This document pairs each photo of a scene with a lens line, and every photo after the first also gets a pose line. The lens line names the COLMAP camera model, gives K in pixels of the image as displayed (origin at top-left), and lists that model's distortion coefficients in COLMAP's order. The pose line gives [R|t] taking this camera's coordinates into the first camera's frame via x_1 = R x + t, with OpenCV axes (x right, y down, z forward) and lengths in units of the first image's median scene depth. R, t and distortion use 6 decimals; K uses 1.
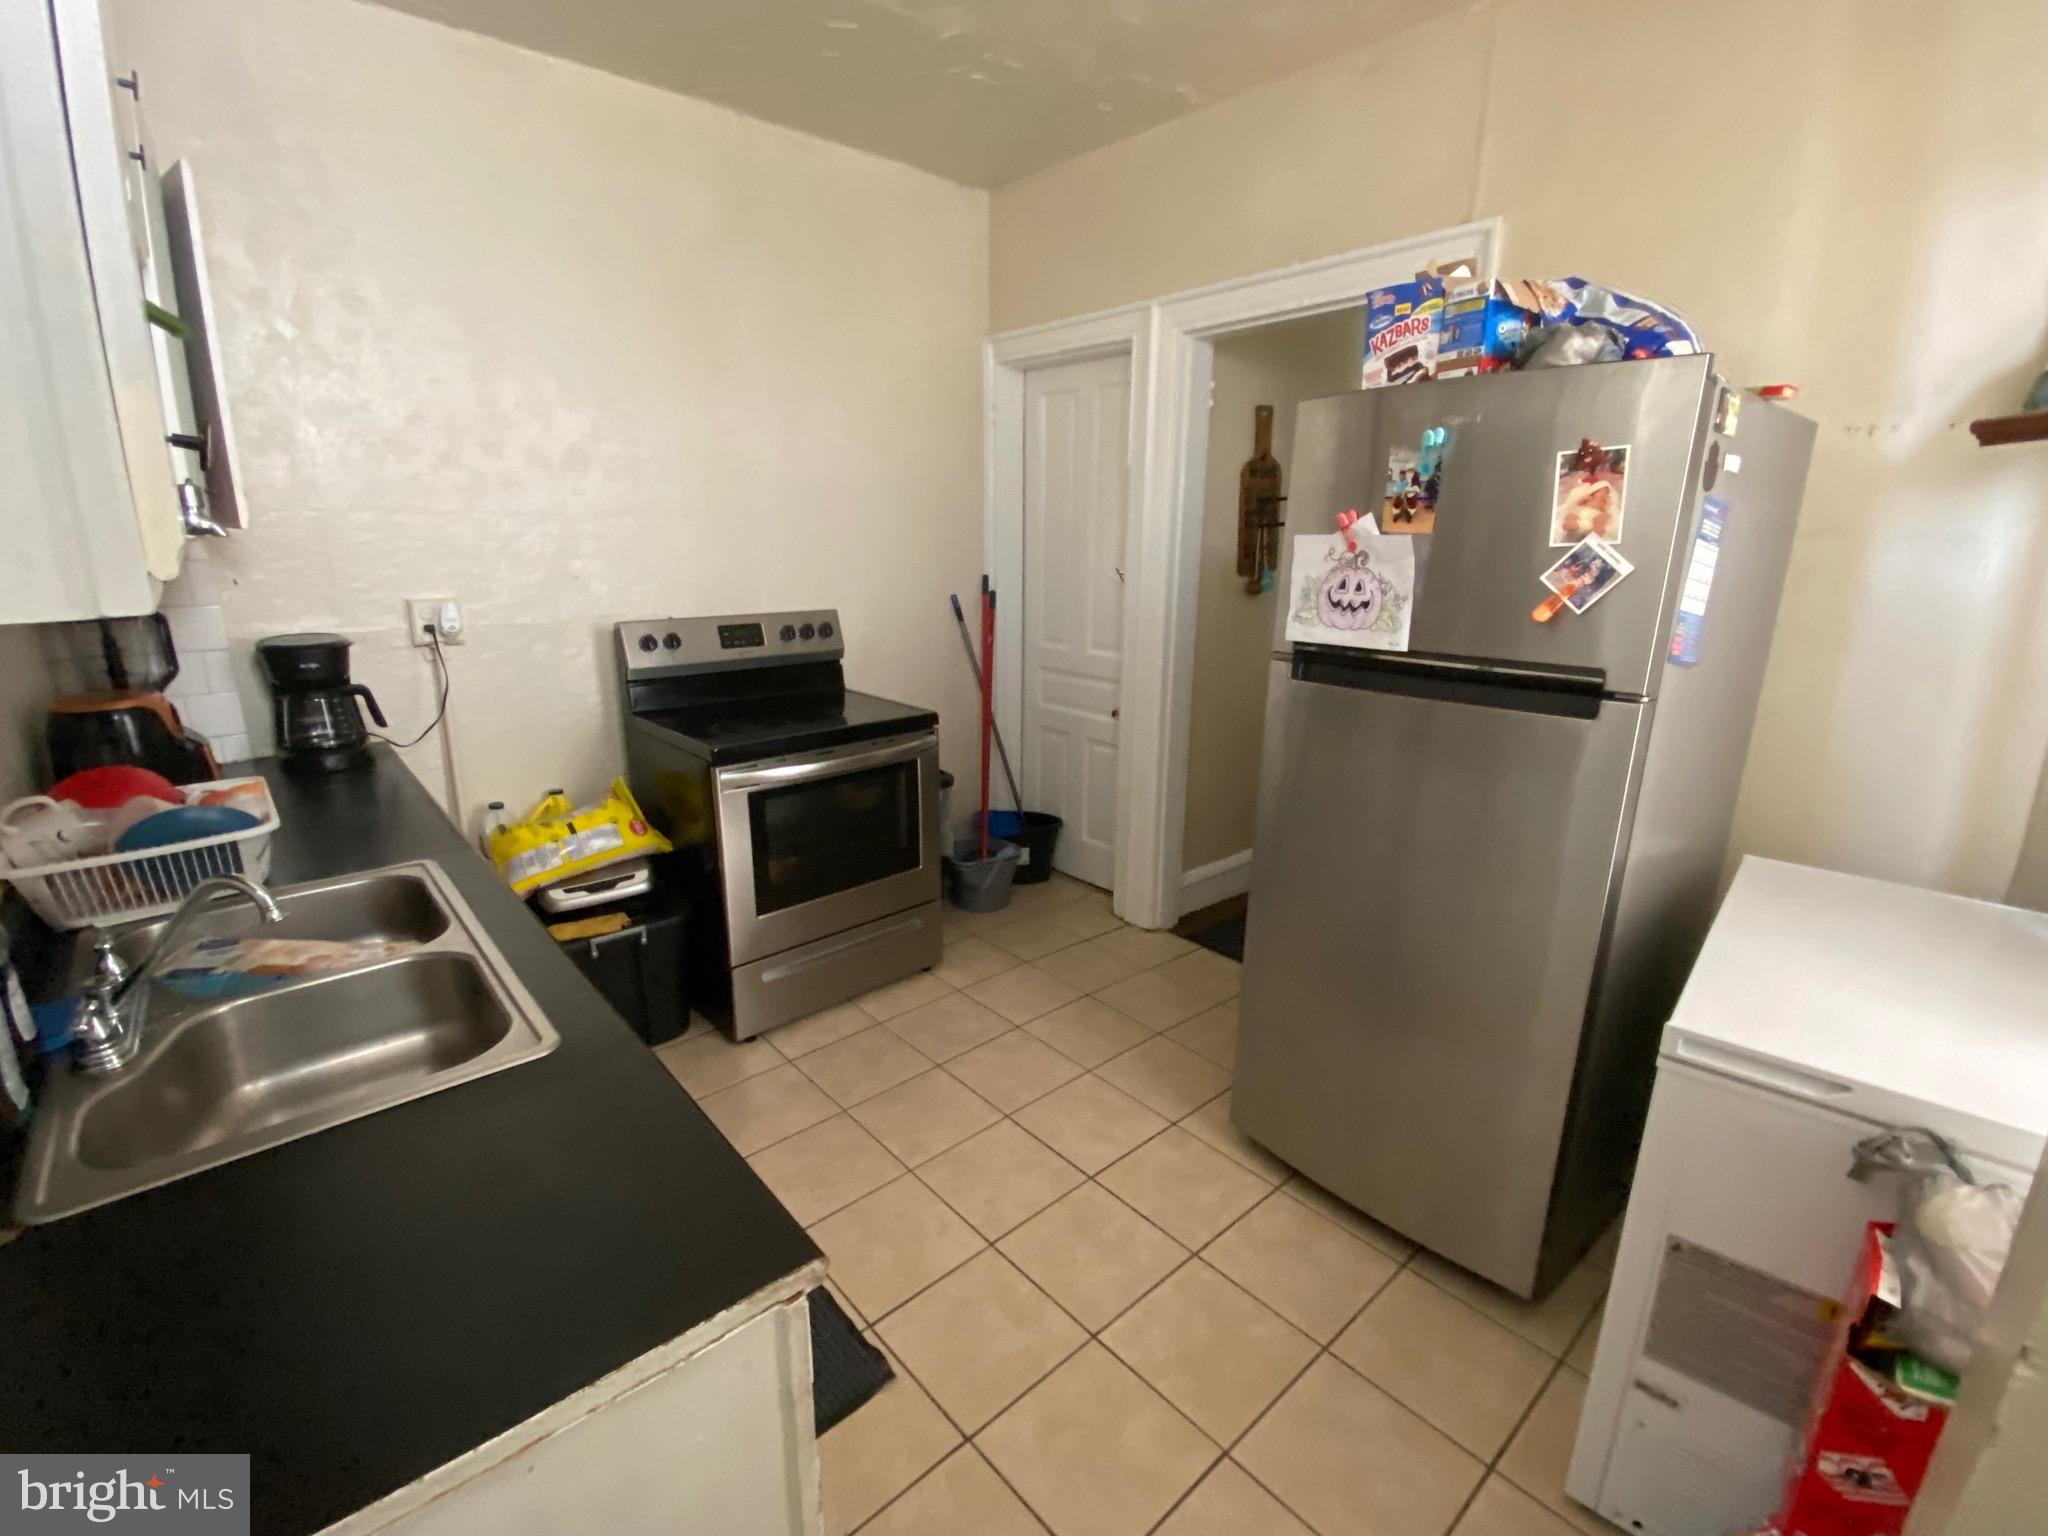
lens RADIAL K [[900.3, 0, 1020.4], [0, 900.3, 763.1], [0, 0, 1]] dist [-0.032581, -0.002931]
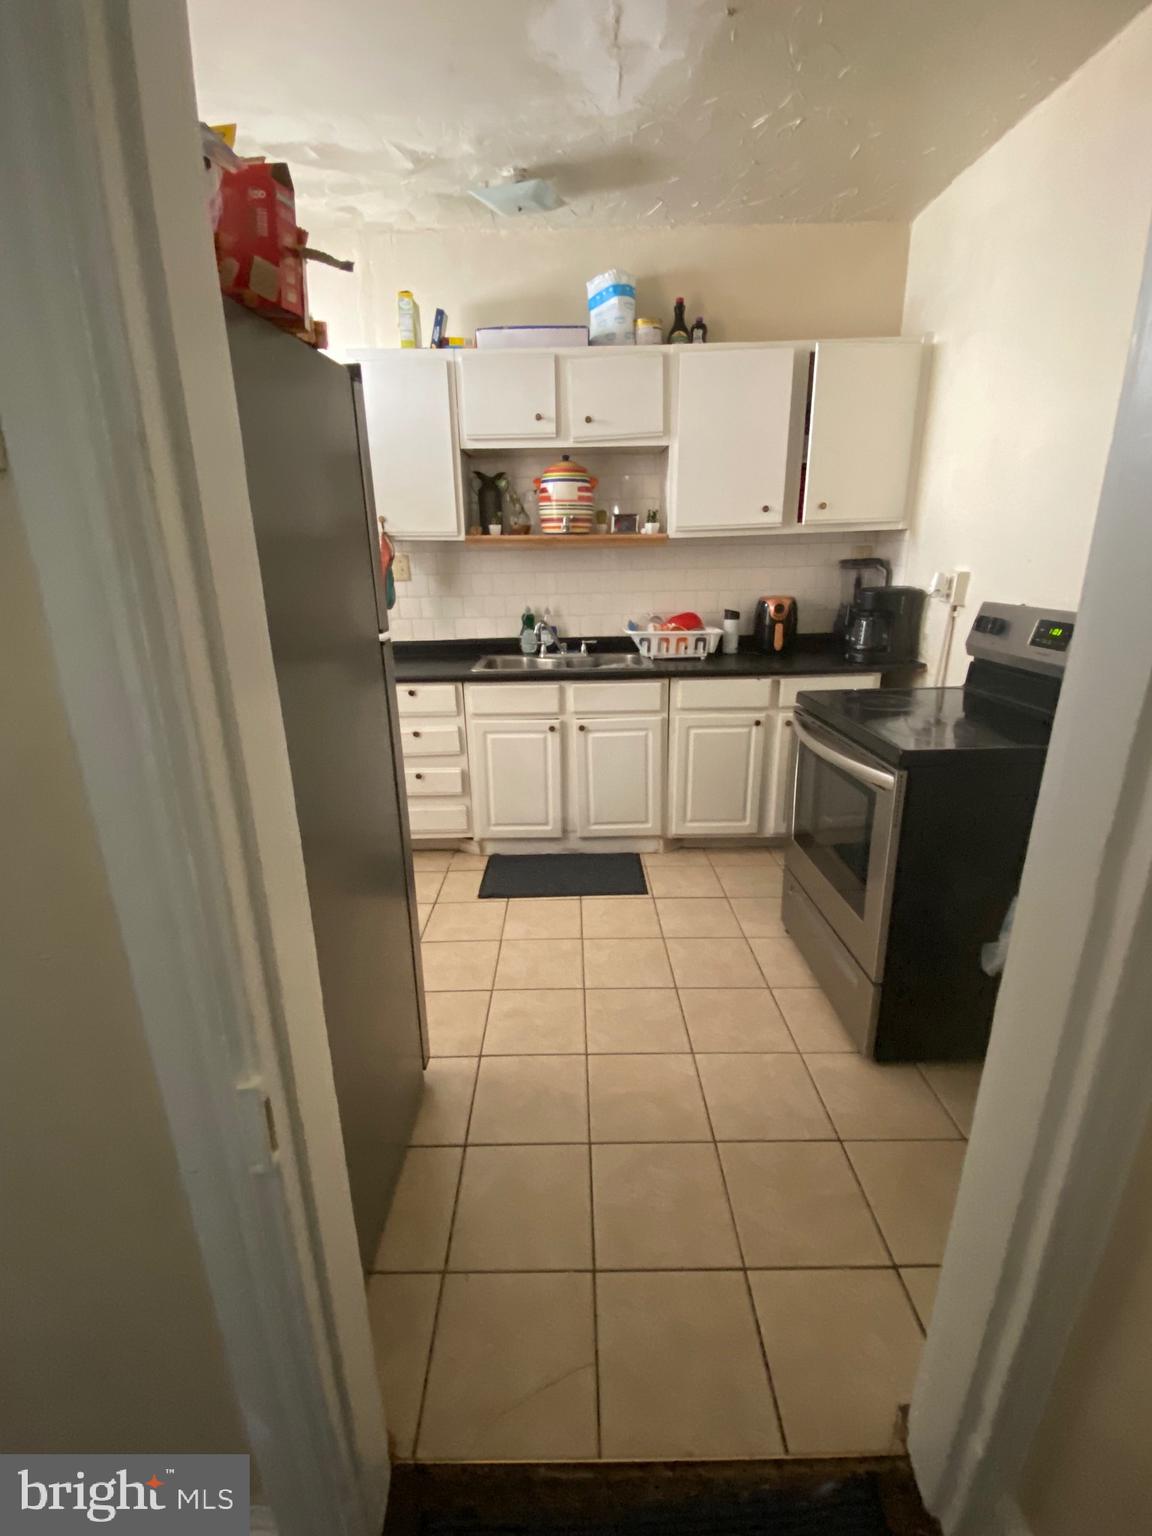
lens RADIAL K [[675.3, 0, 574.1], [0, 675.3, 765.8], [0, 0, 1]] dist [-0.032581, -0.002931]
pose [[-0.664995, 0.222532, -0.712924, 0.606223], [-0.174380, 0.881929, 0.437941, -0.298588], [0.726205, 0.415548, -0.547673, 1.390037]]
